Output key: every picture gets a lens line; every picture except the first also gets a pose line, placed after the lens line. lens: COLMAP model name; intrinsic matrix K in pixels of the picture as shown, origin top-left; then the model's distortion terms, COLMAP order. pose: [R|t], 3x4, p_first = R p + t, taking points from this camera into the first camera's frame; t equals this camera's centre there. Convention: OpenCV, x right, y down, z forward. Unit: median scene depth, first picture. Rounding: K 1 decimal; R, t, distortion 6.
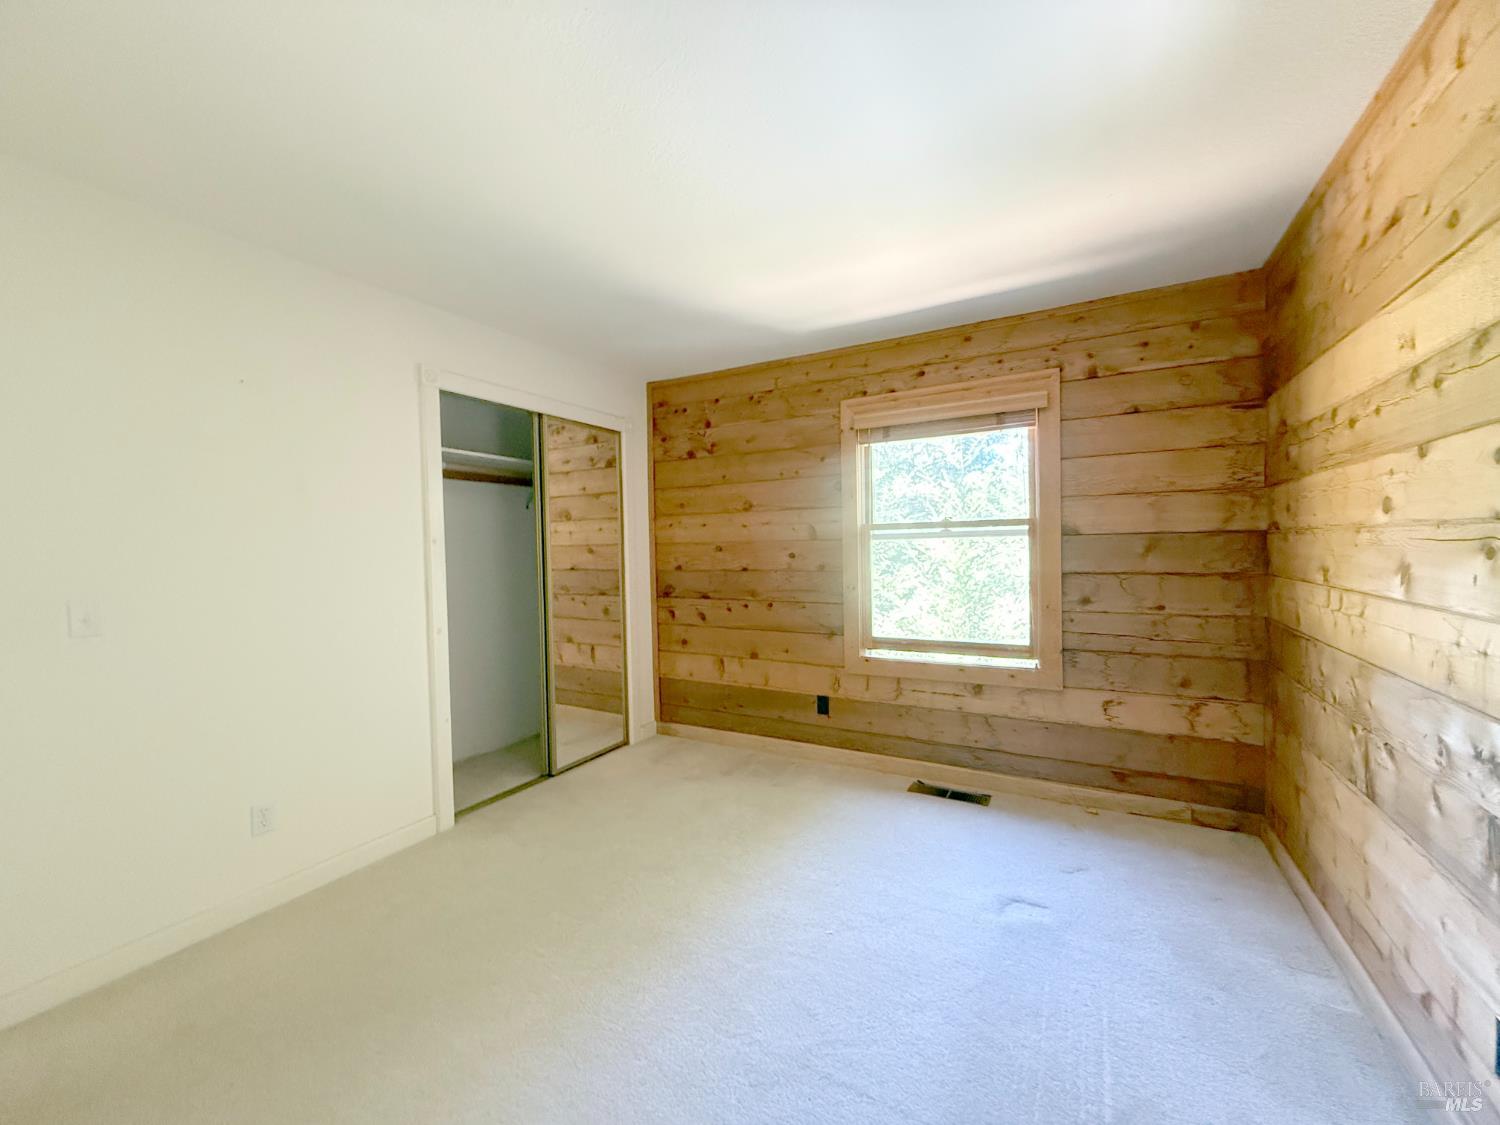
lens RADIAL K [[602.9, 0, 743.1], [0, 602.9, 562.0], [0, 0, 1]] dist [0.004014, 0.000013]
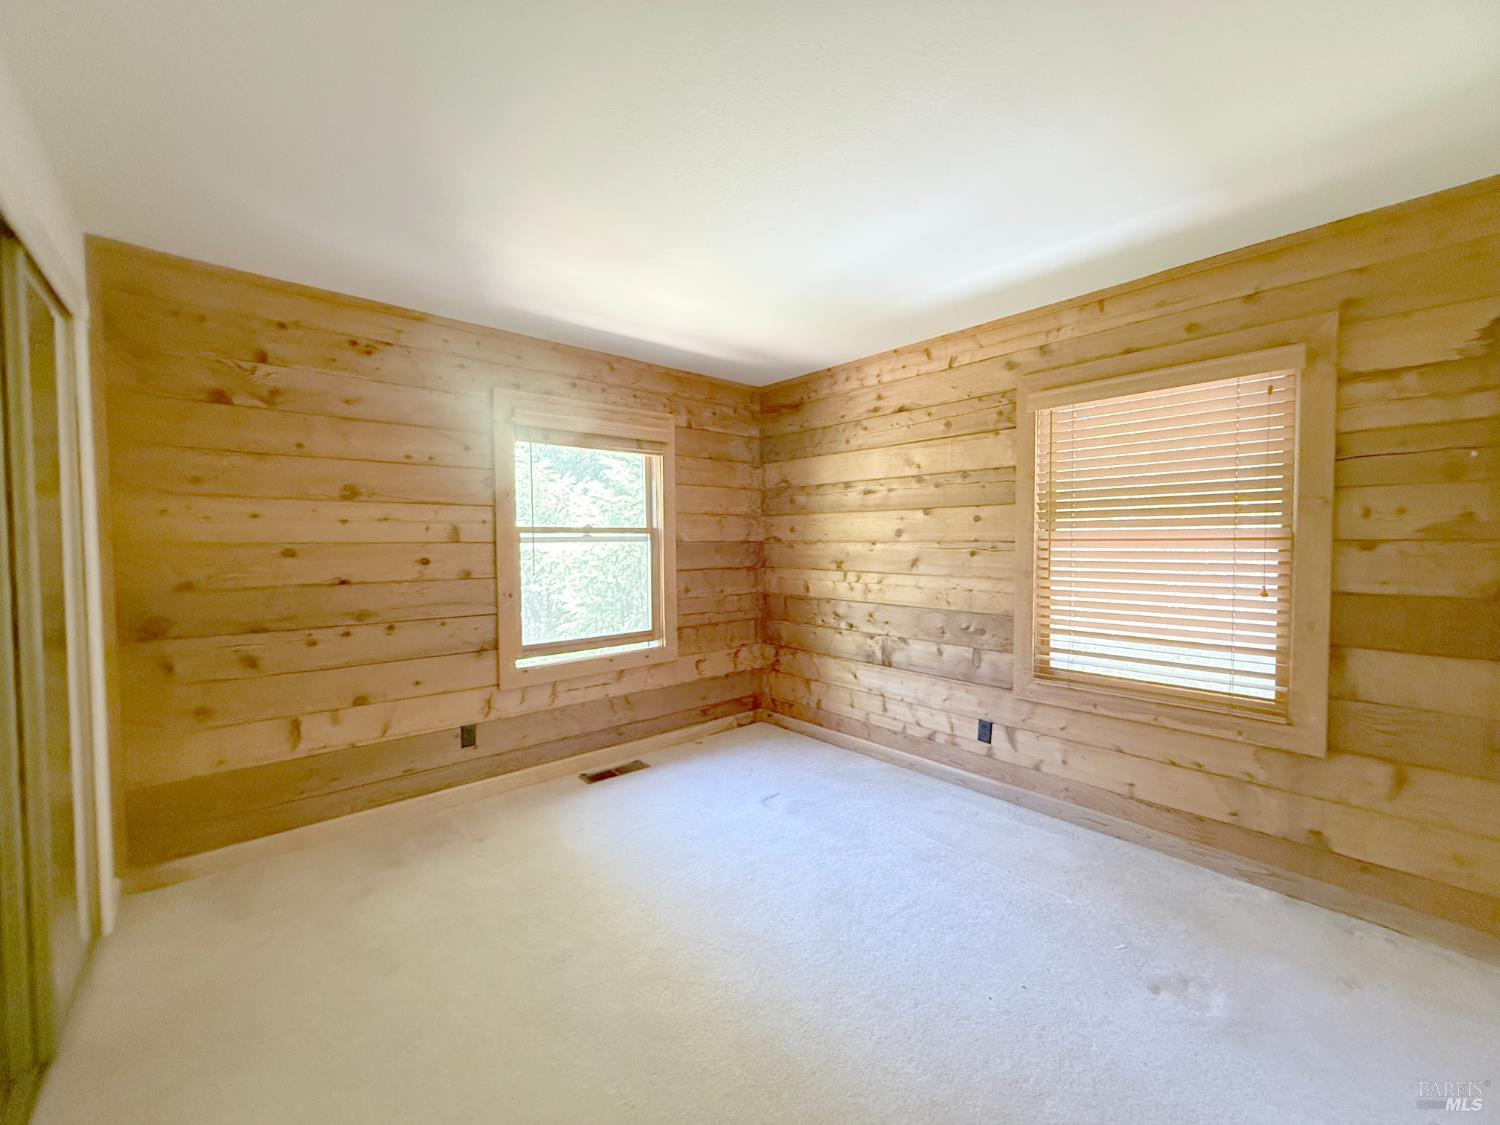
lens RADIAL K [[602.9, 0, 747.1], [0, 602.9, 563.5], [0, 0, 1]] dist [0.004014, 0.000013]
pose [[0.325986, -0.017460, 0.945213, -0.597723], [0.024785, 0.999644, 0.009917, -0.005867], [-0.945050, 0.020194, 0.326303, 0.379055]]
